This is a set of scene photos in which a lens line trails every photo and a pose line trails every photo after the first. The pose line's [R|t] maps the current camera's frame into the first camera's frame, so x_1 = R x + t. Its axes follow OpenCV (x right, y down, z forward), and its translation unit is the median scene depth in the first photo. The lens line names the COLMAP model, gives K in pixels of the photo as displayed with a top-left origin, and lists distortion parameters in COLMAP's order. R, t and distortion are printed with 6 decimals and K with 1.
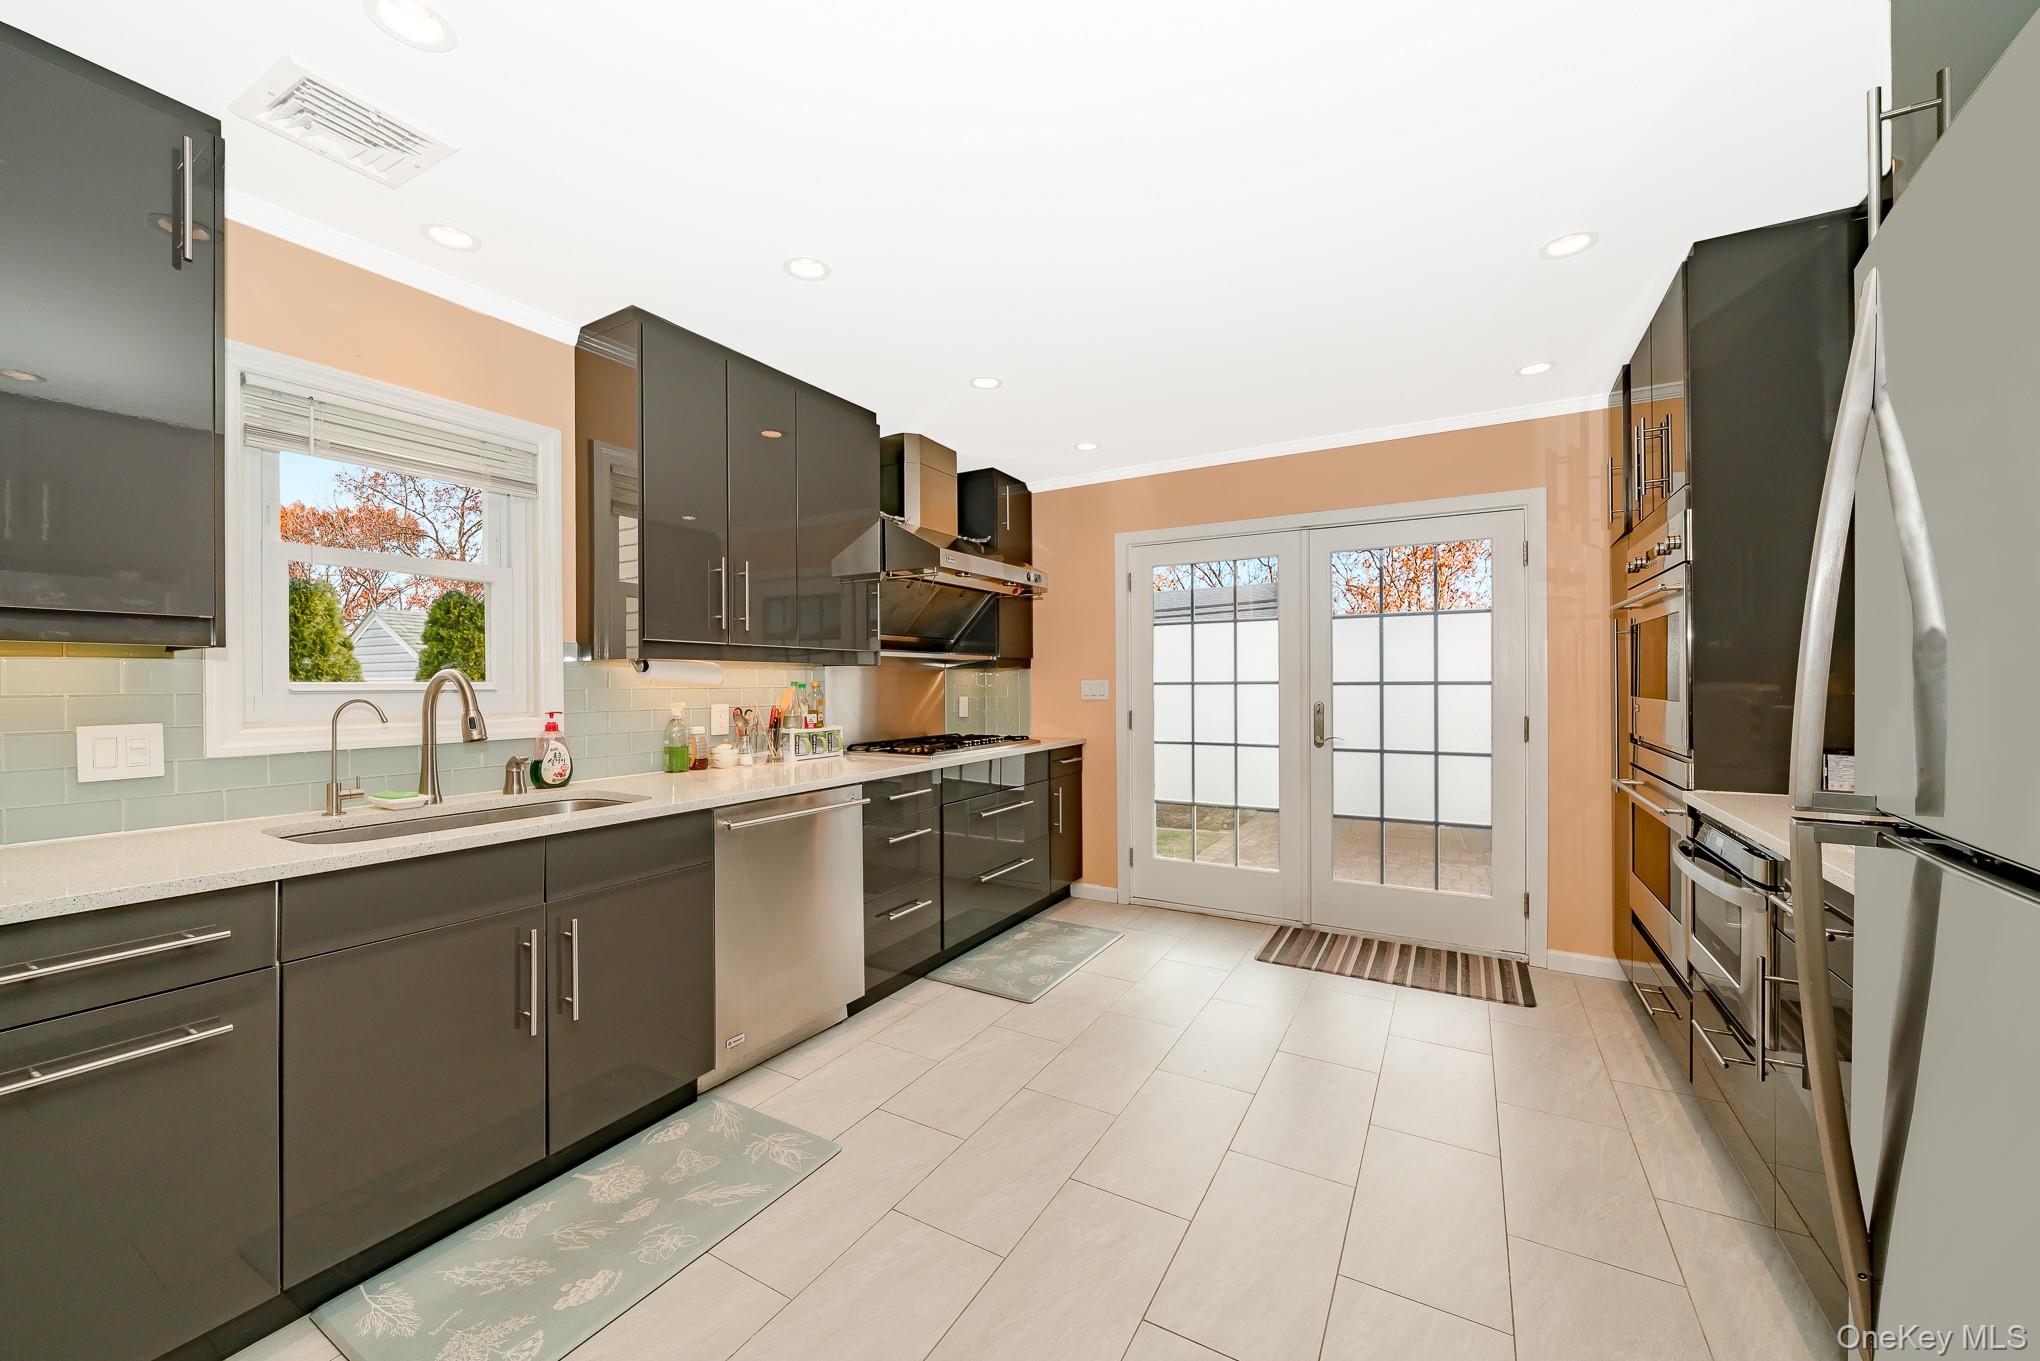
lens RADIAL K [[755.8, 0, 1053.3], [0, 755.8, 677.5], [0, 0, 1]] dist [0.000466, -0.000113]
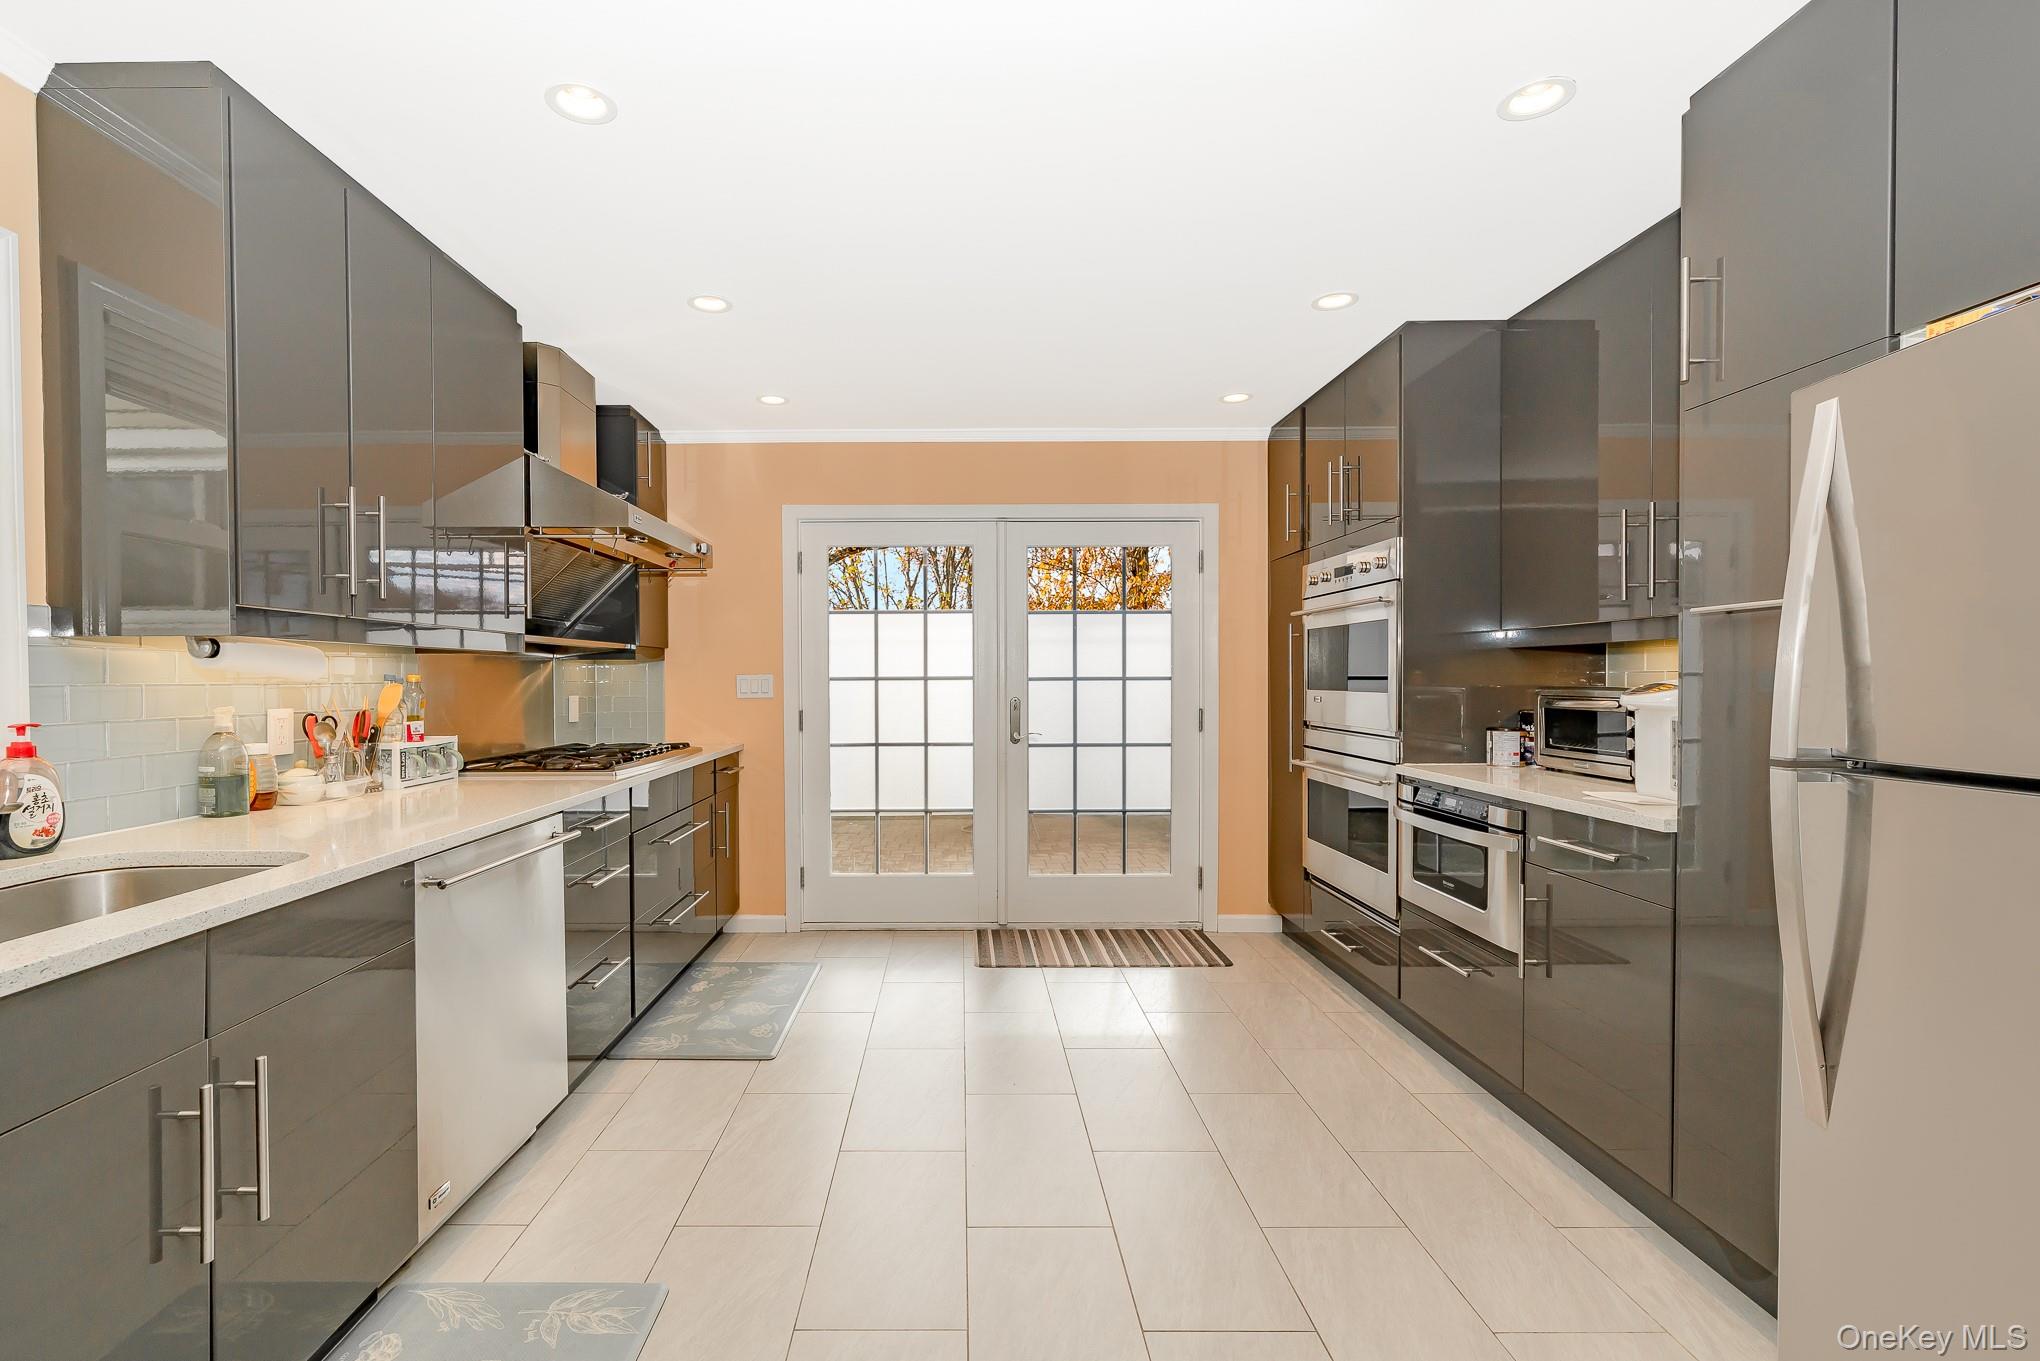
lens RADIAL K [[845.1, 0, 956.2], [0, 845.1, 684.3], [0, 0, 1]] dist [0.002458, -0.000102]
pose [[0.880320, -0.001387, 0.474379, -0.260152], [-0.004068, 0.999937, 0.010473, 0.004093], [-0.474364, -0.011149, 0.880258, 0.072798]]
